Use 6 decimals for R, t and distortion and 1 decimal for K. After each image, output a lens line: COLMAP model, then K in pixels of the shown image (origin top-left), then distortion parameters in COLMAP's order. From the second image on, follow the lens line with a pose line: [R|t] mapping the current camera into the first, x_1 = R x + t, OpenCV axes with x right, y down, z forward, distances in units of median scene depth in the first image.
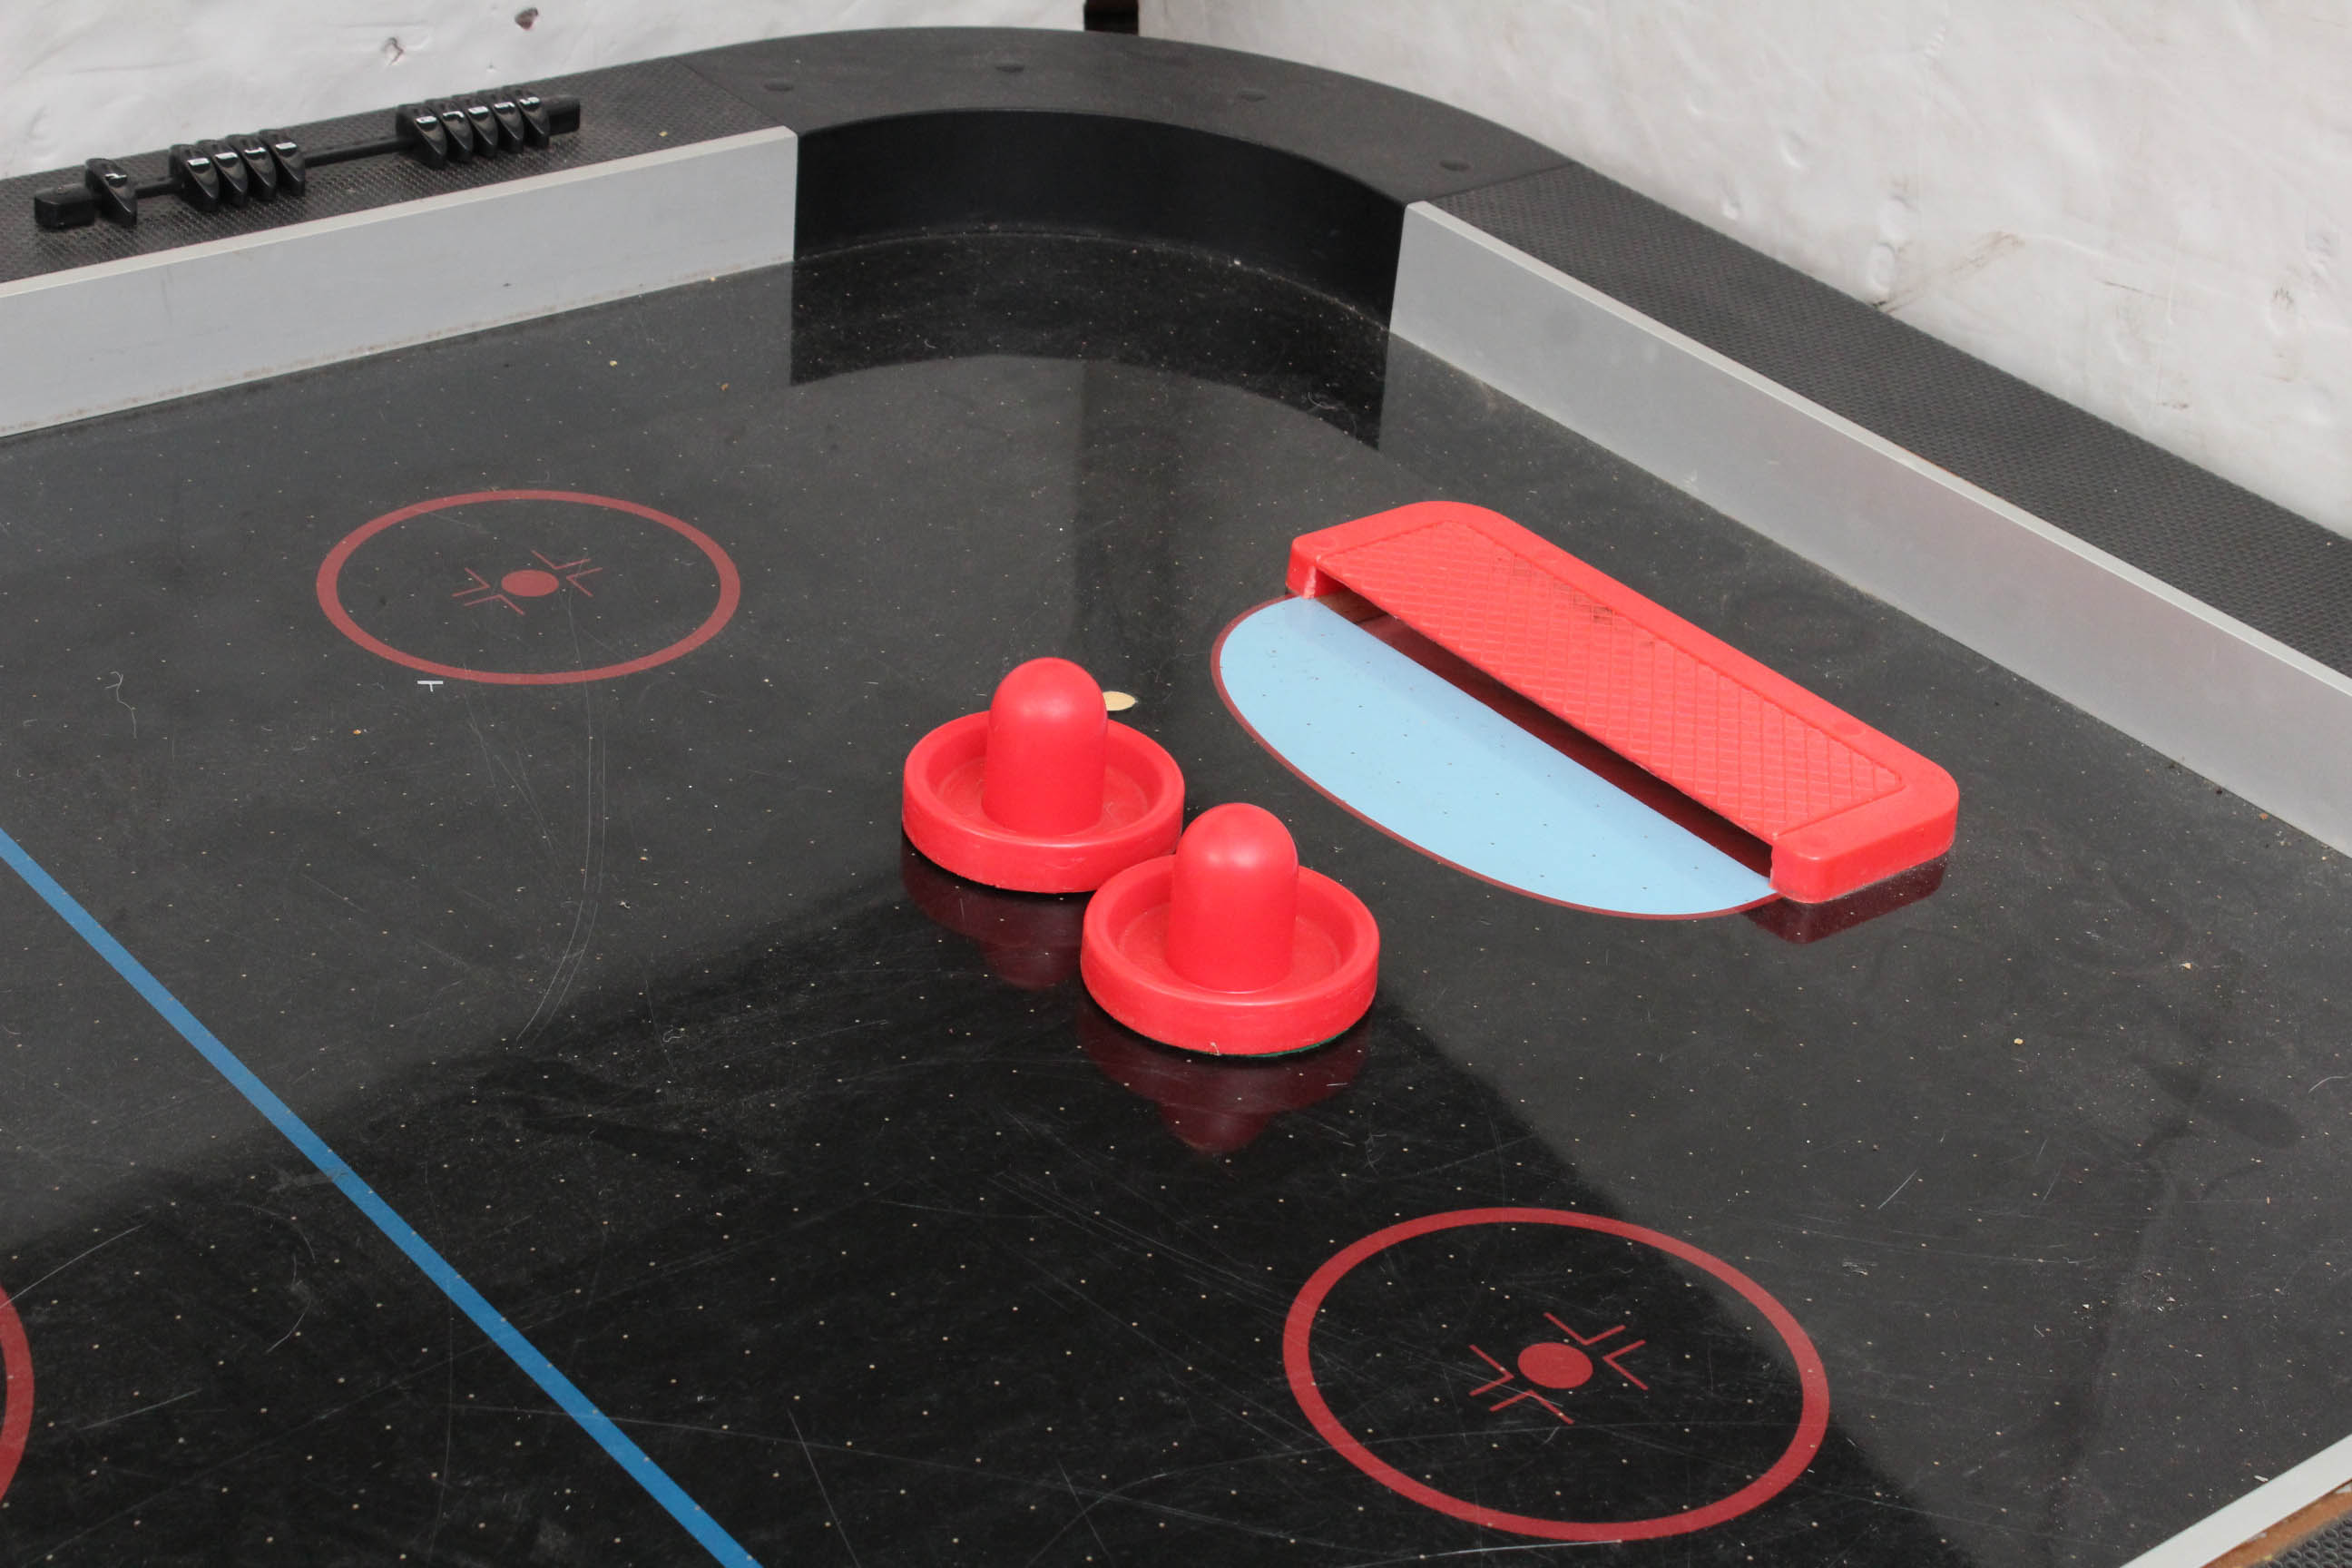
lens RADIAL K [[4259.8, 0, 1187.1], [0, 4259.8, 786.0], [0, 0, 1]] dist [0.031071, 0.000000]
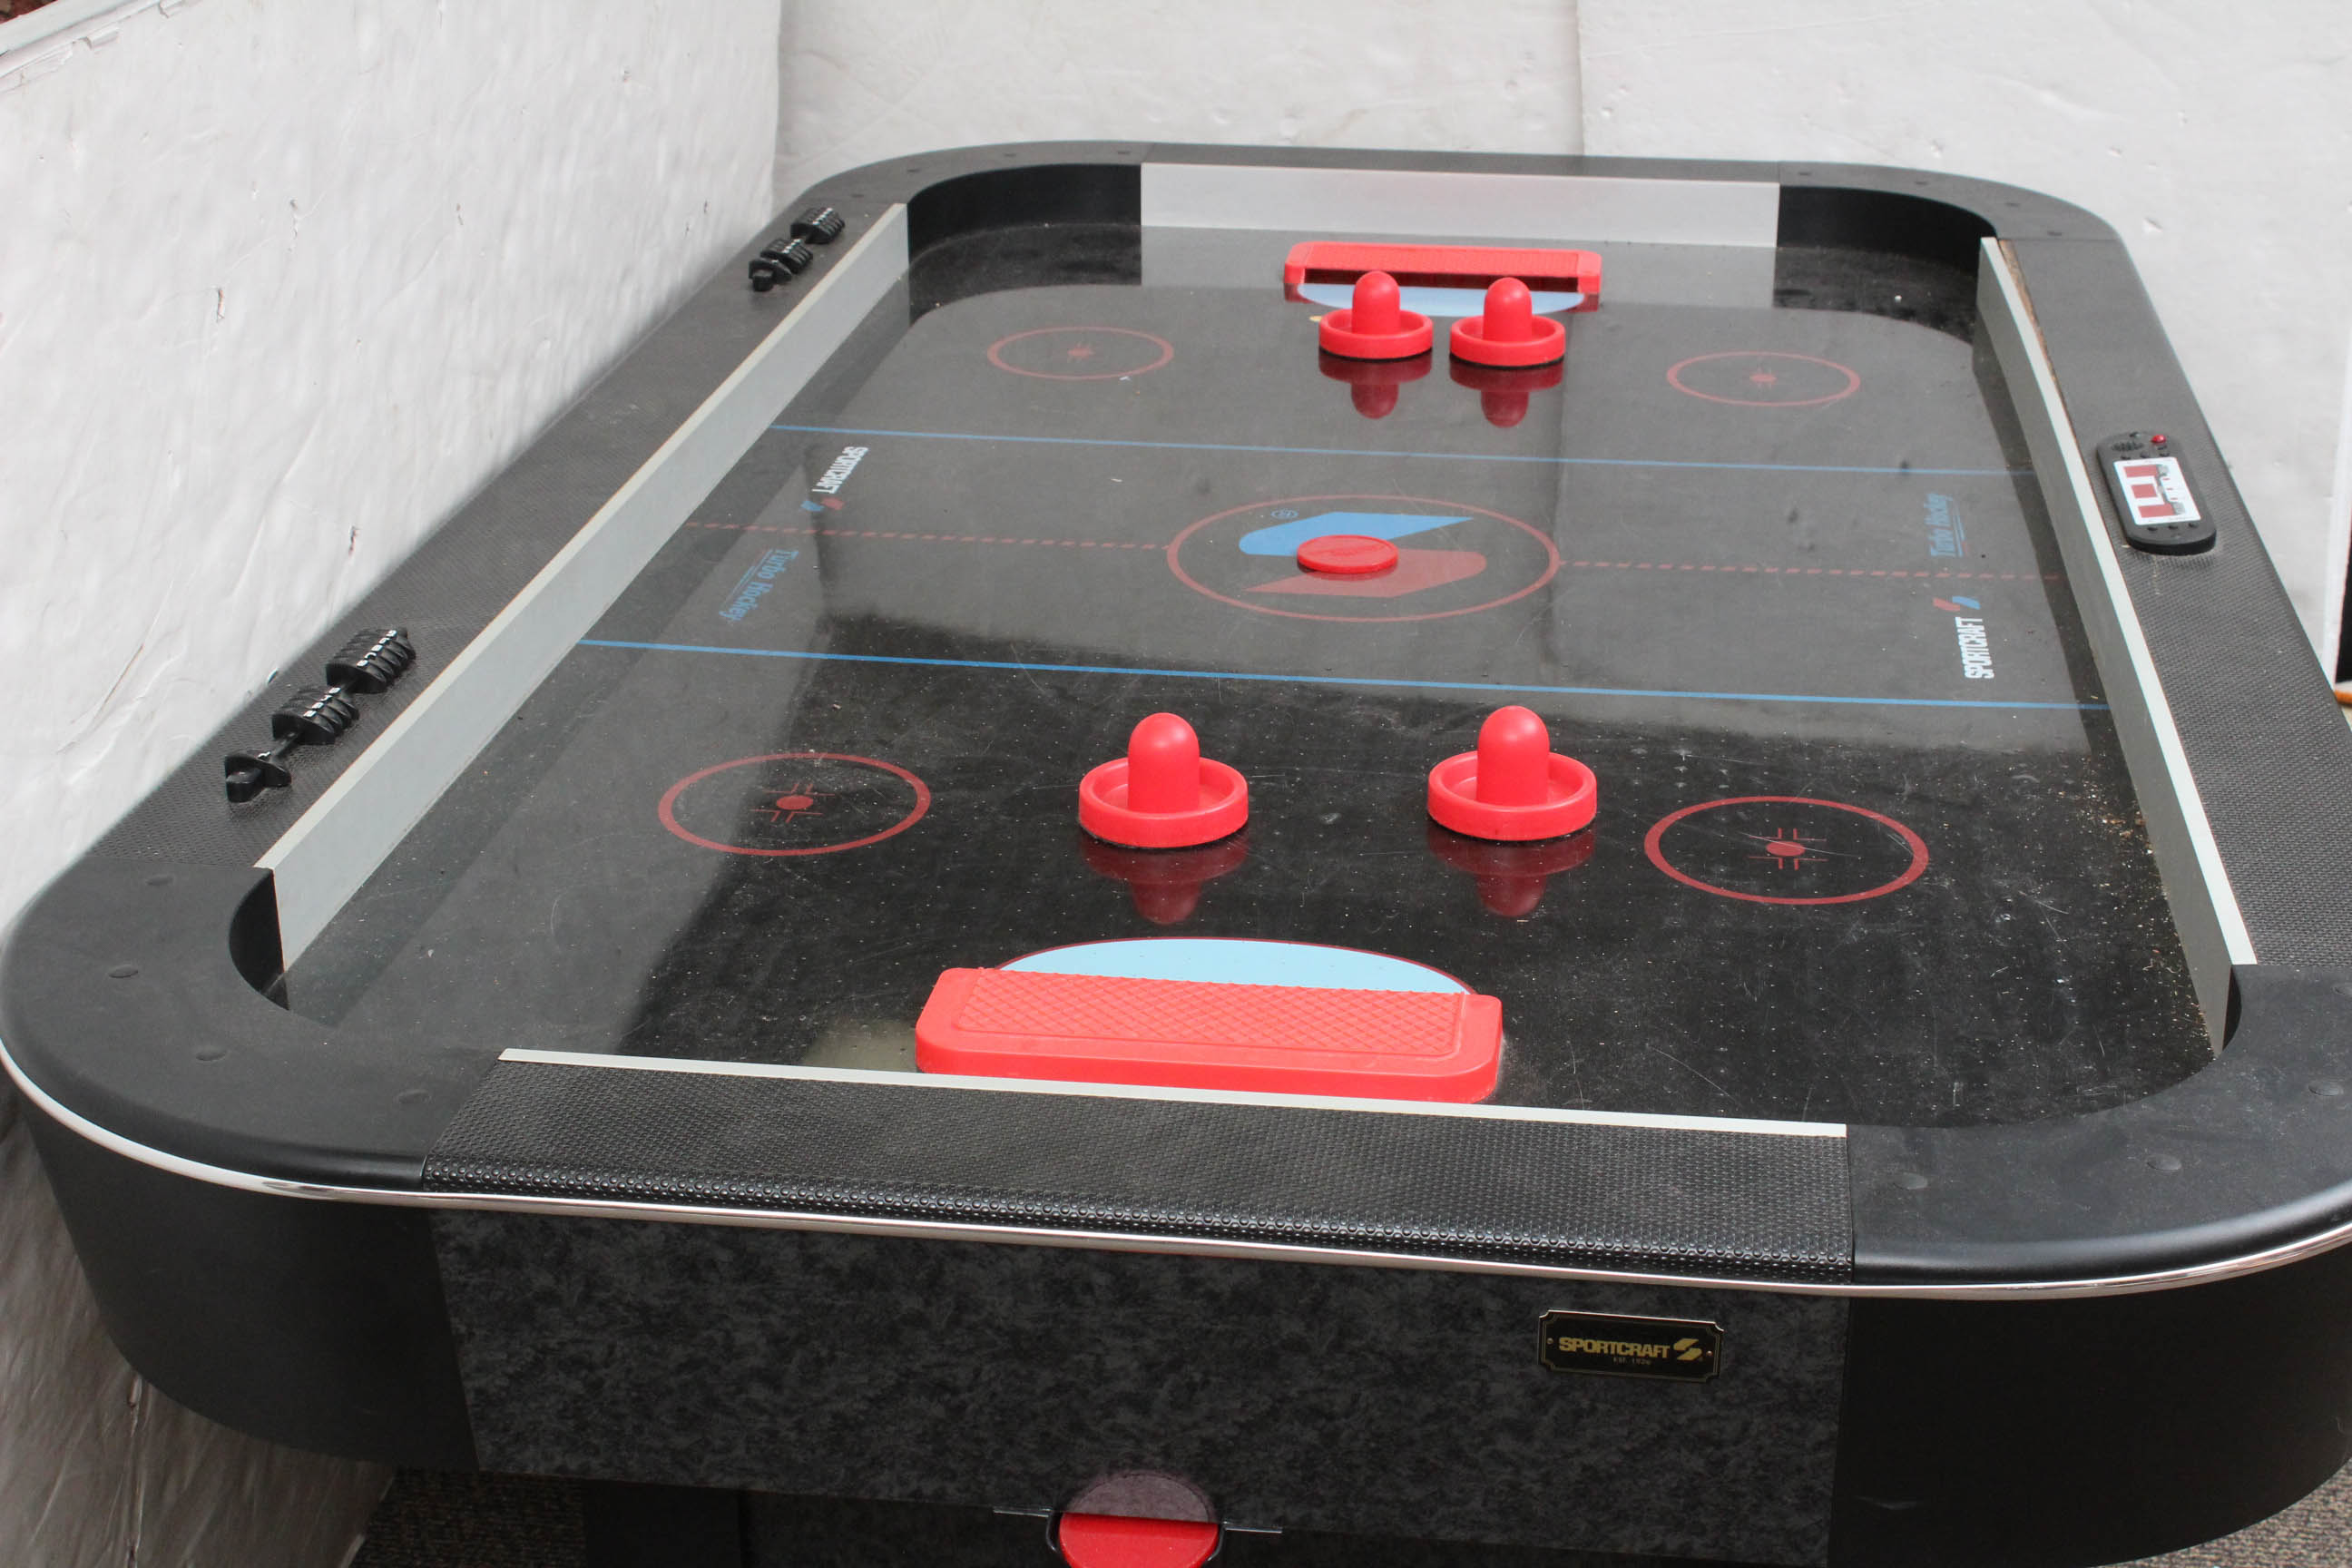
lens RADIAL K [[3370.1, 0, 1193.9], [0, 3370.1, 795.4], [0, 0, 1]] dist [-0.049730, 0.000000]
pose [[0.732014, -0.342954, 0.588675, -1.091188], [0.390442, 0.919267, 0.050039, 0.089304], [-0.558311, 0.193214, 0.806819, -0.367204]]
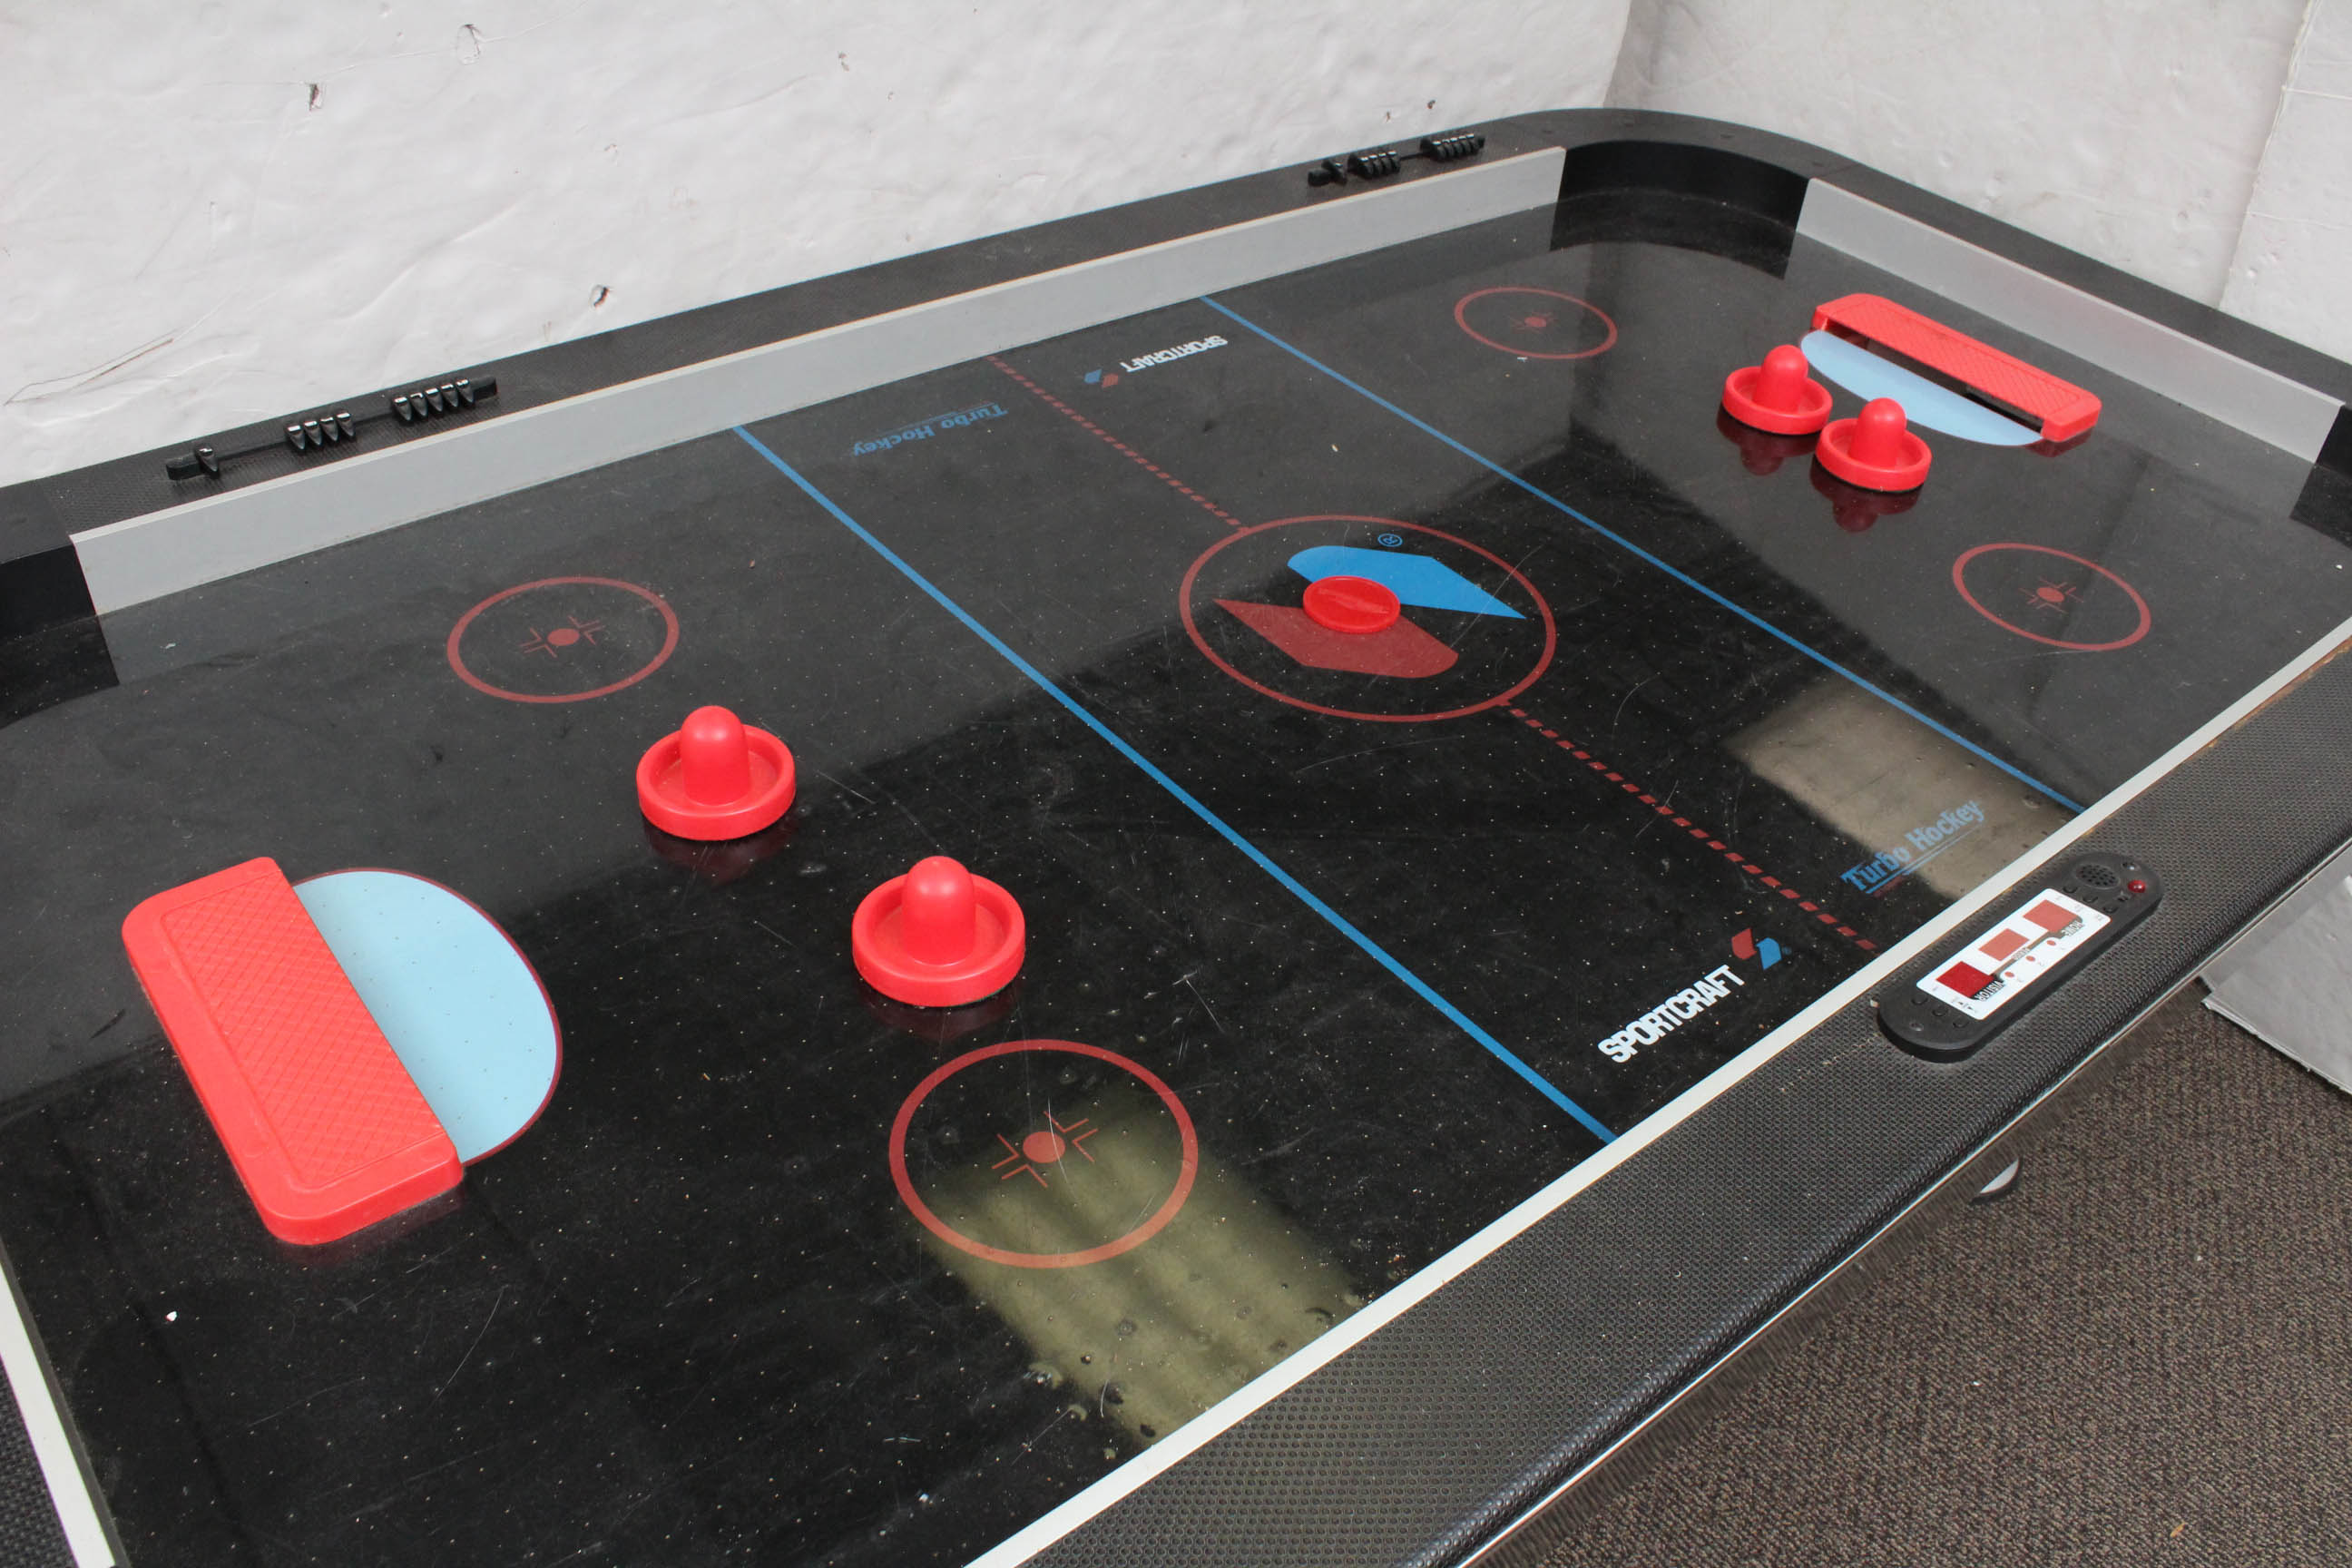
lens RADIAL K [[1919.0, 0, 1193.5], [0, 1919.0, 827.7], [0, 0, 1]] dist [-0.147888, 0.098574]
pose [[0.999853, -0.014988, -0.008364, -0.312494], [0.016177, 0.985757, 0.167399, 0.050607], [0.005736, -0.167509, 0.985854, -0.144166]]
